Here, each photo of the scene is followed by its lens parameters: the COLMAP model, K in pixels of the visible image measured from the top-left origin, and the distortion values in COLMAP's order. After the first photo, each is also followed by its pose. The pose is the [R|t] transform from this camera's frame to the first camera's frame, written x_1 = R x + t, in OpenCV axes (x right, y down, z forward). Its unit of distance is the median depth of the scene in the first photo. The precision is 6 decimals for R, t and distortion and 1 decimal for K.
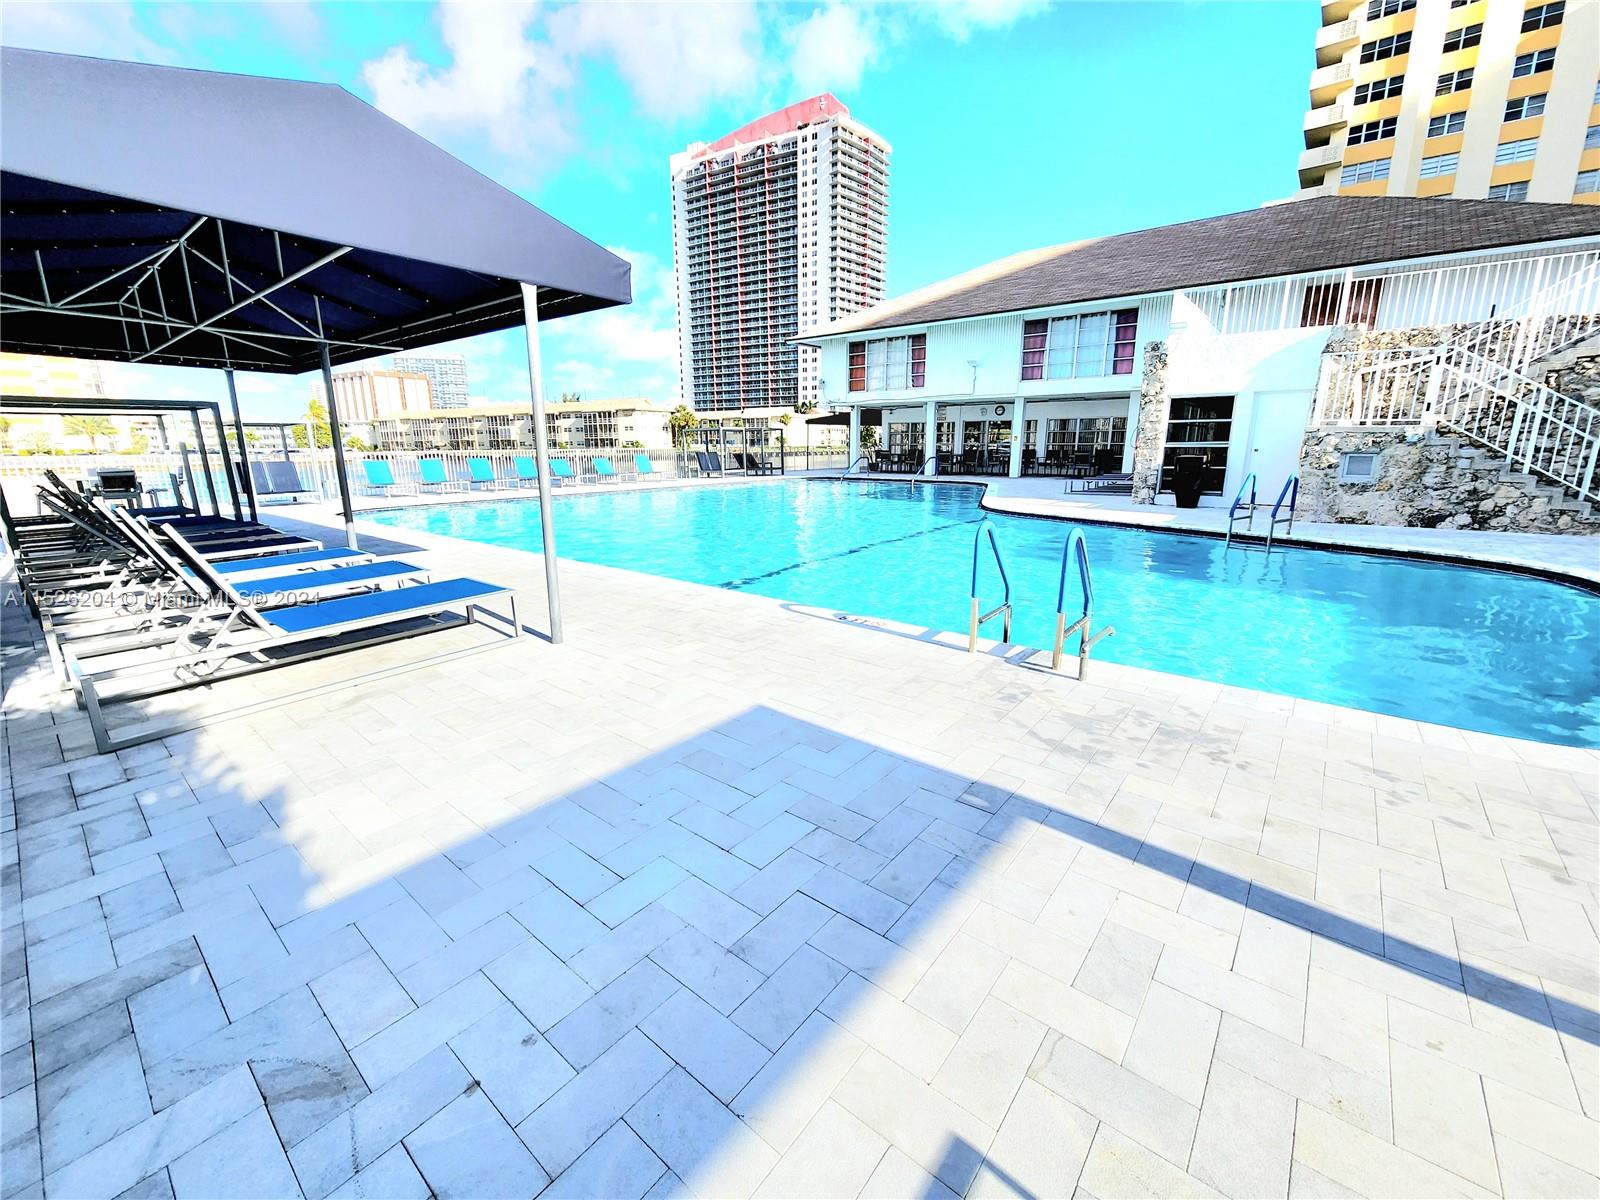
lens RADIAL K [[653.5, 0, 789.8], [0, 653.5, 594.6], [0, 0, 1]] dist [0.002171, -0.002845]
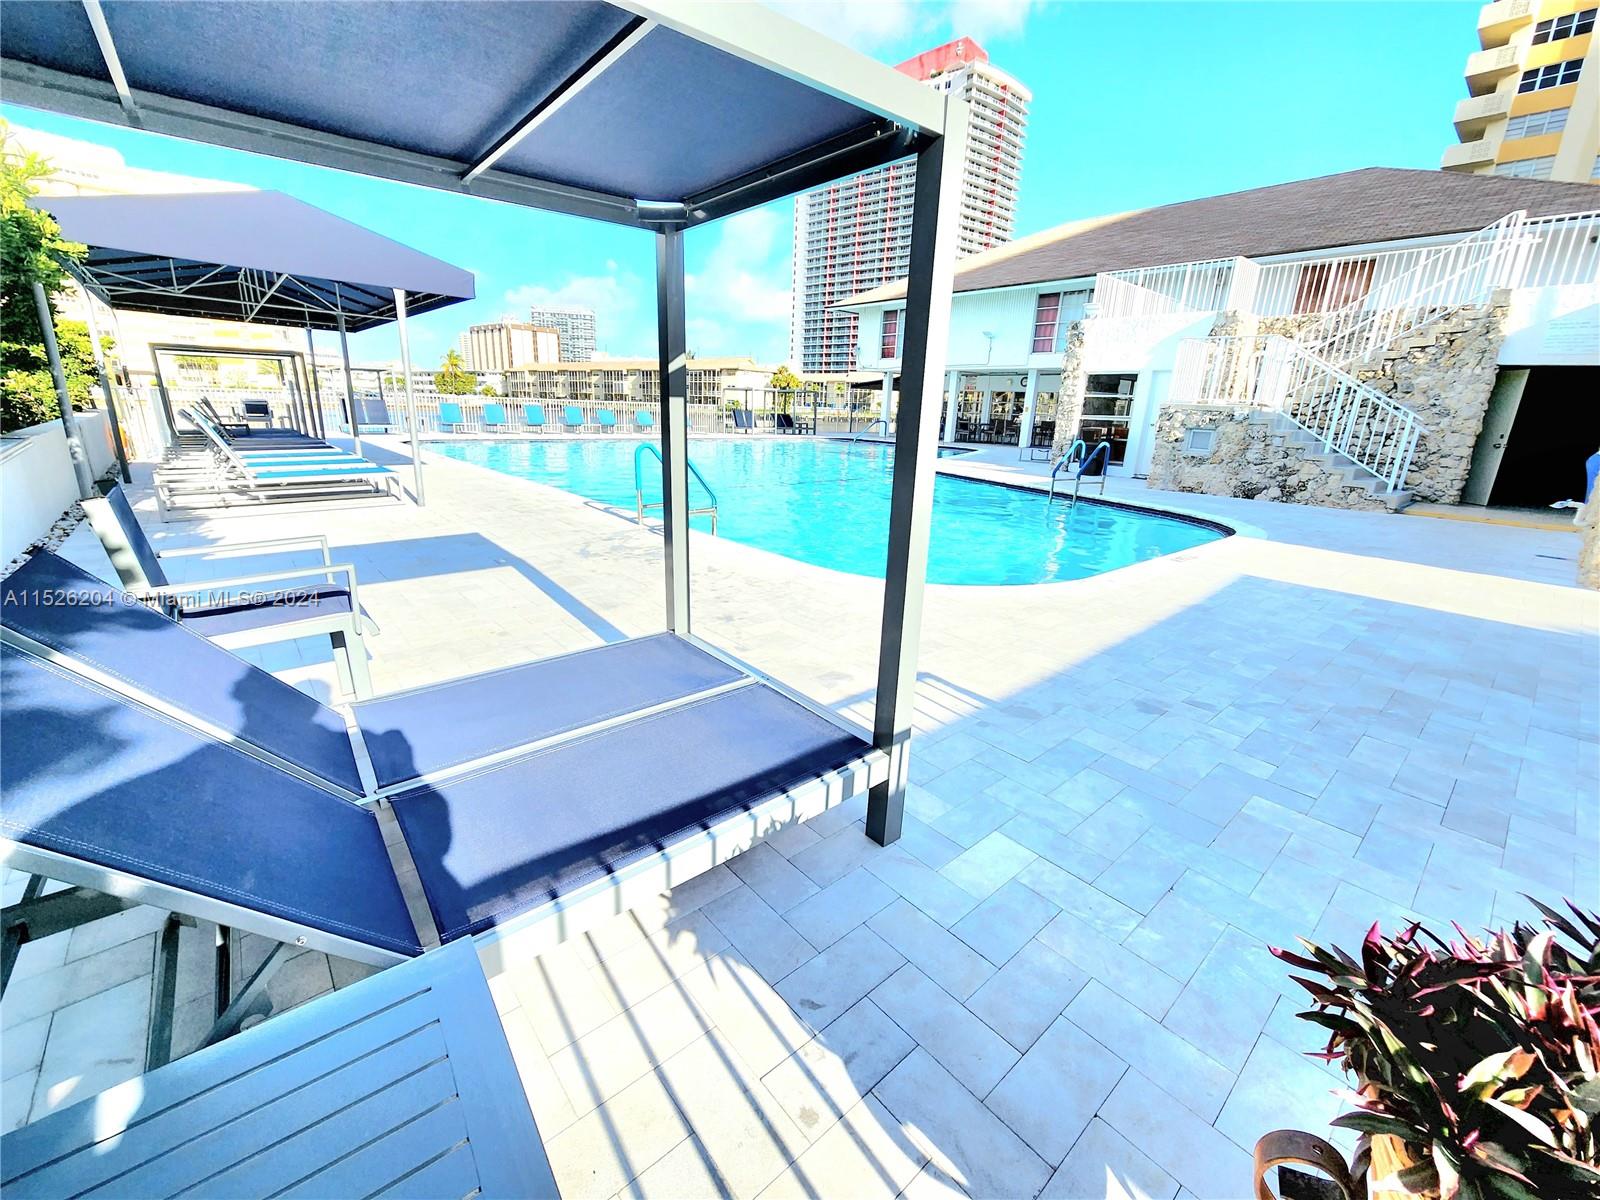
lens RADIAL K [[653.5, 0, 789.8], [0, 653.5, 594.6], [0, 0, 1]] dist [0.002171, -0.002845]
pose [[0.984917, 0.086503, -0.149855, 0.078603], [-0.078675, 0.995246, 0.057412, 0.011837], [0.154108, -0.044757, 0.987040, -0.047225]]
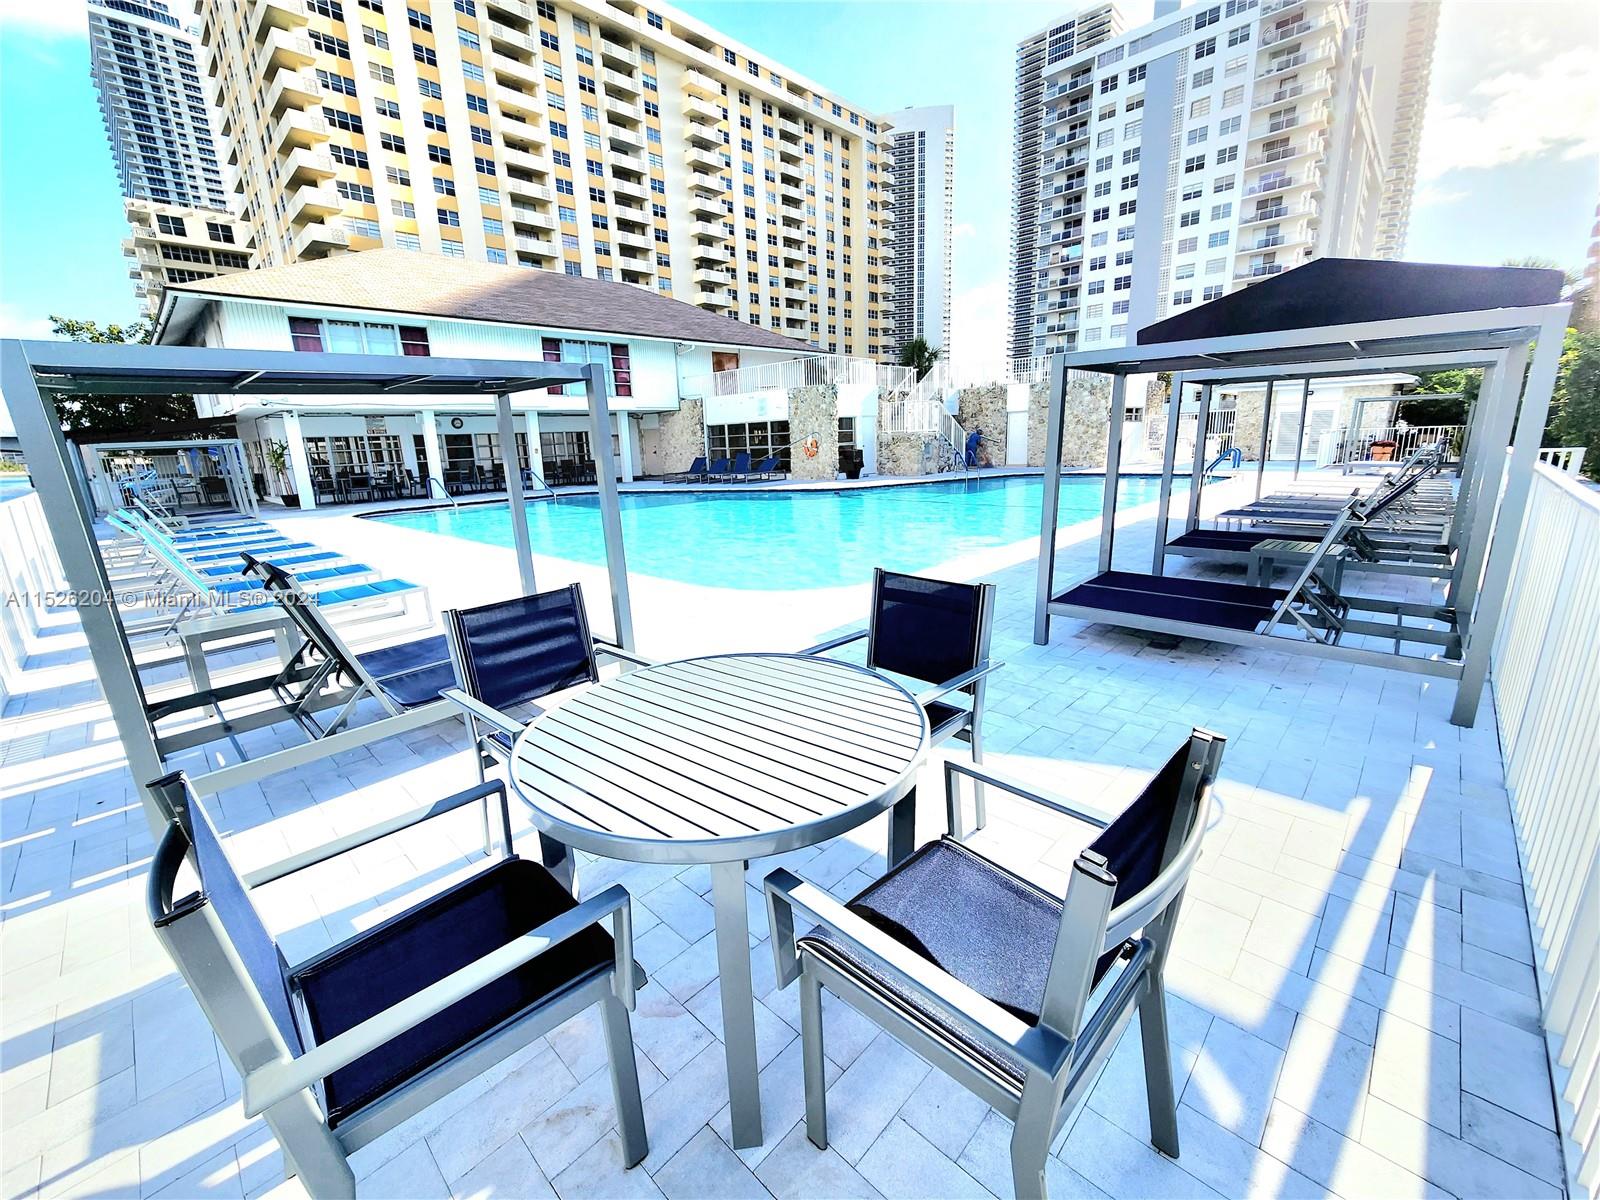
lens RADIAL K [[649.8, 0, 788.2], [0, 649.8, 598.9], [0, 0, 1]] dist [0.002266, -0.004101]
pose [[0.082124, -0.233112, 0.968976, -0.325711], [0.262028, 0.943105, 0.204680, -0.063108], [-0.961560, 0.237090, 0.138533, 0.270123]]
